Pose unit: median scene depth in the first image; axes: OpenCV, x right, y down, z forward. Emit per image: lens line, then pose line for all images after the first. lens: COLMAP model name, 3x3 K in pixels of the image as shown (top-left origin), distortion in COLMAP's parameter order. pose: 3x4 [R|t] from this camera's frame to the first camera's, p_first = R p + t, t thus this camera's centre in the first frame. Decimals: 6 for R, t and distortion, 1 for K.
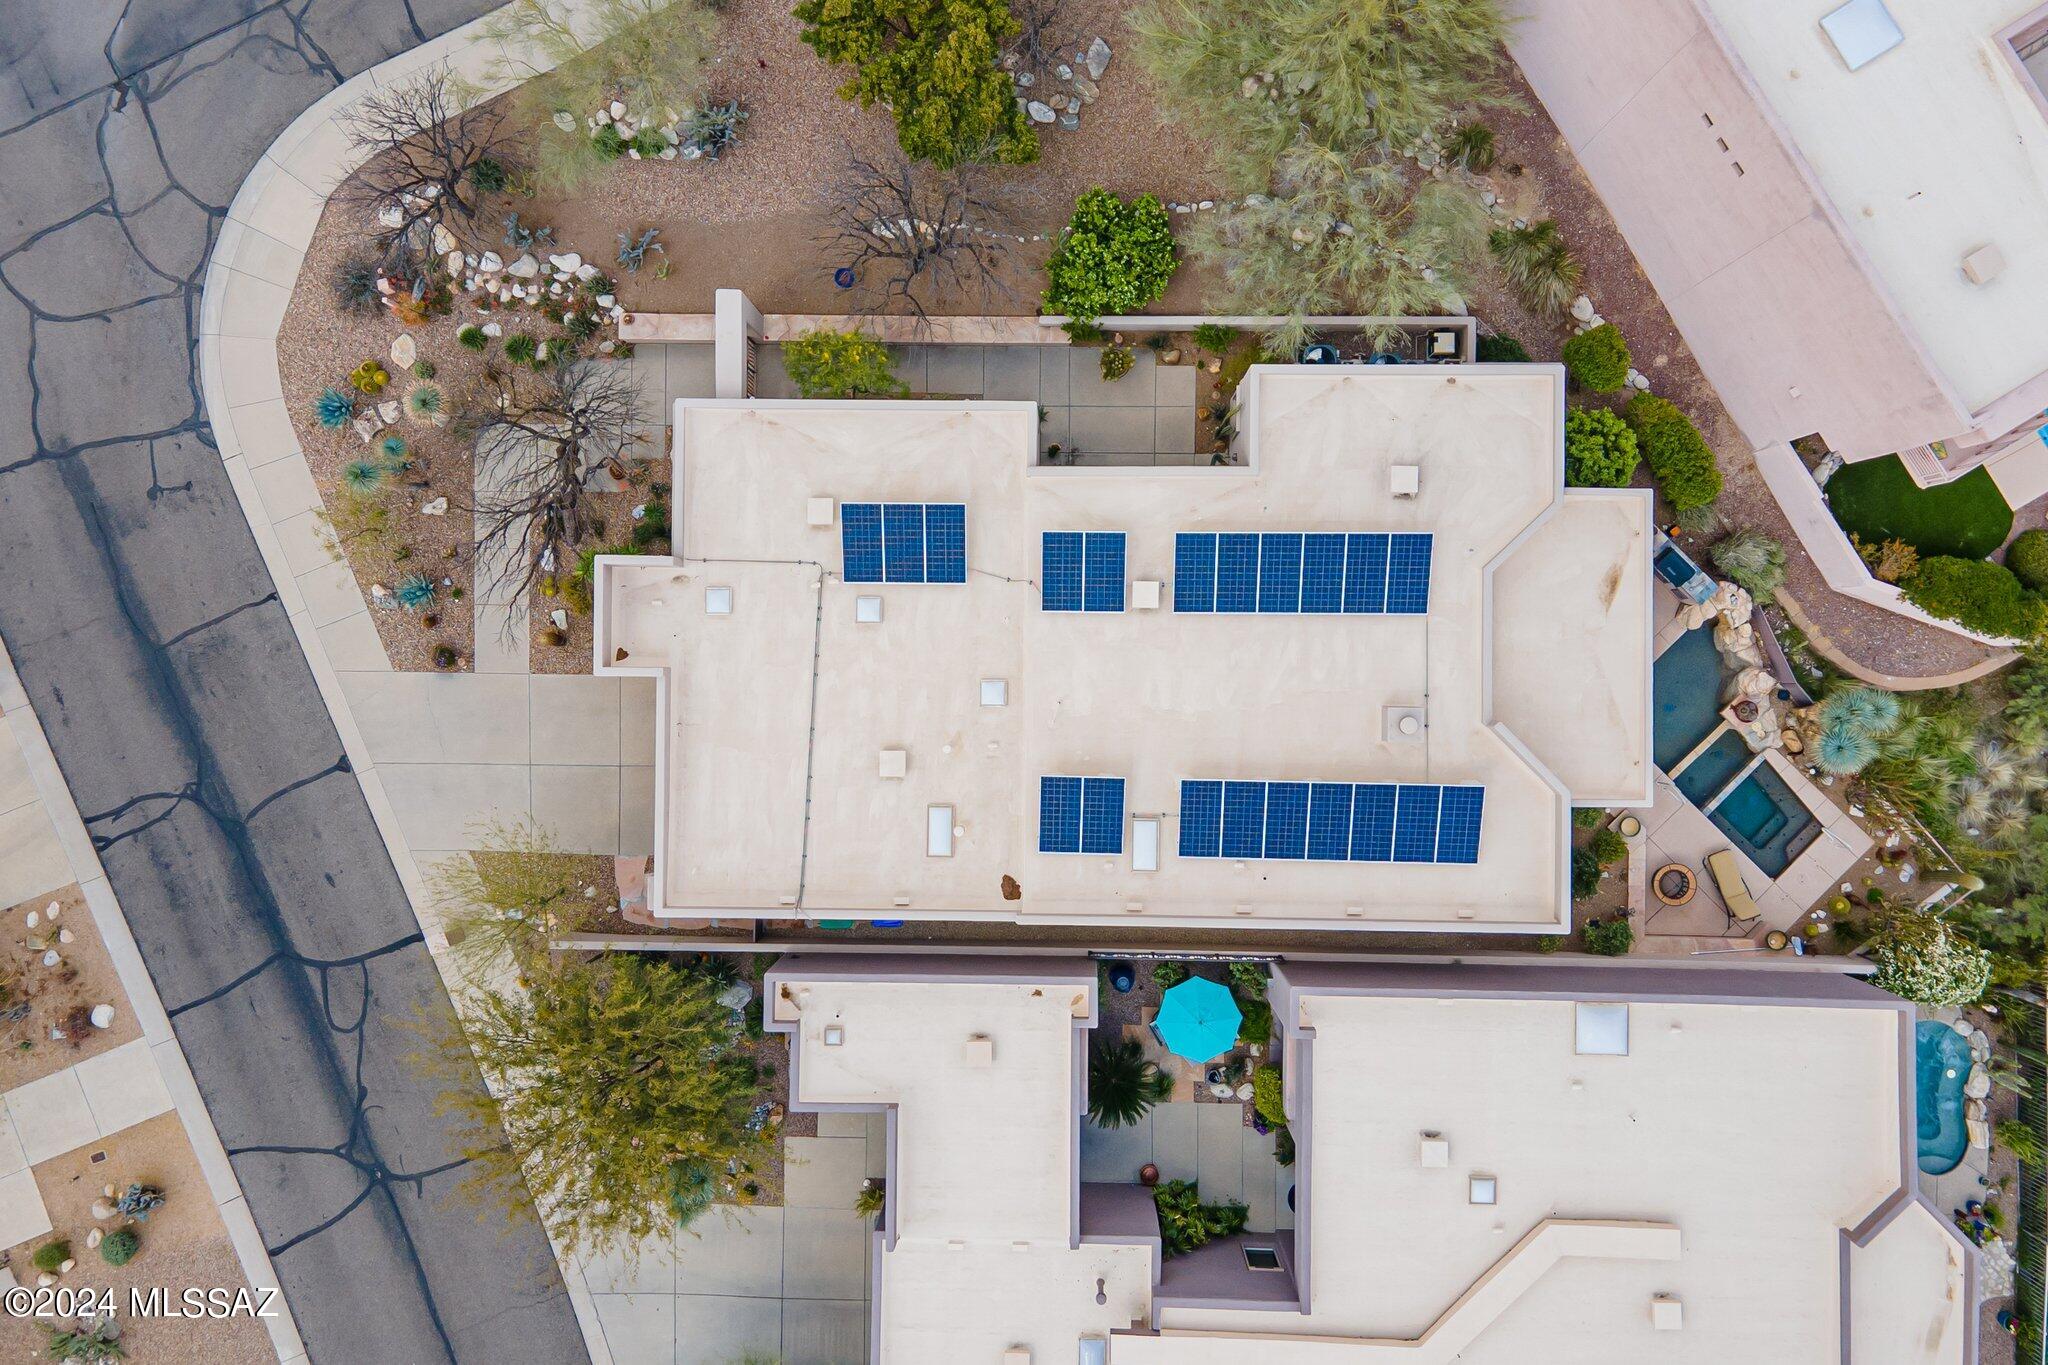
lens RADIAL K [[1510.0, 0, 1025.8], [0, 1510.0, 627.4], [0, 0, 1]] dist [-0.037168, 0.148334]
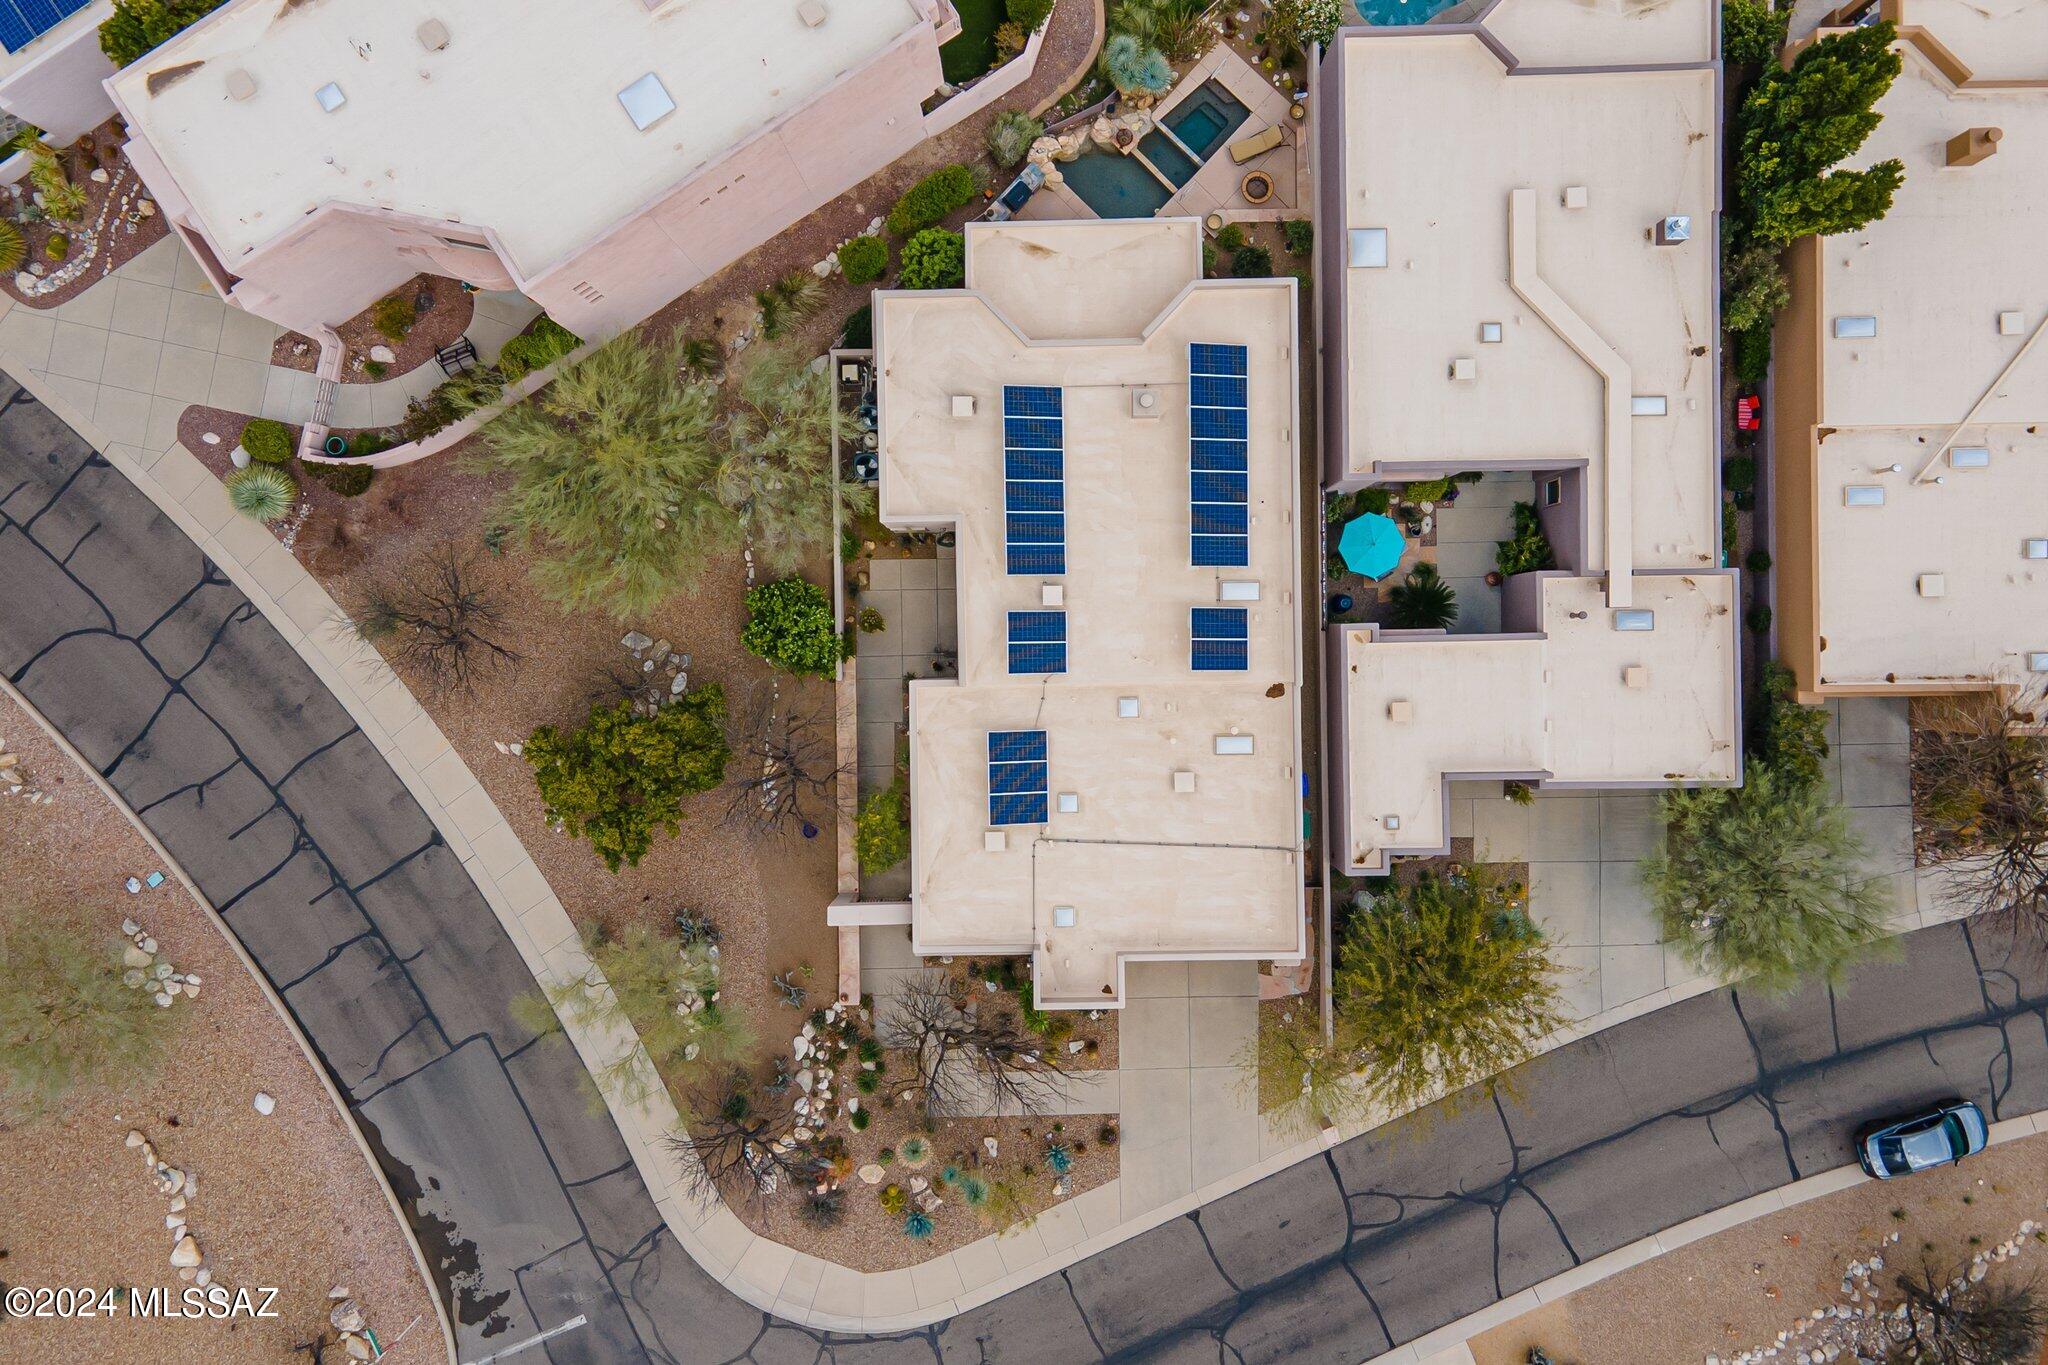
lens RADIAL K [[1521.2, 0, 989.2], [0, 1521.2, 654.8], [0, 0, 1]] dist [-0.004167, 0.078126]
pose [[-0.025331, -0.999403, 0.023478, -0.002844], [0.999630, -0.025556, -0.009331, -0.061438], [0.009926, 0.023233, 0.999681, -0.320789]]
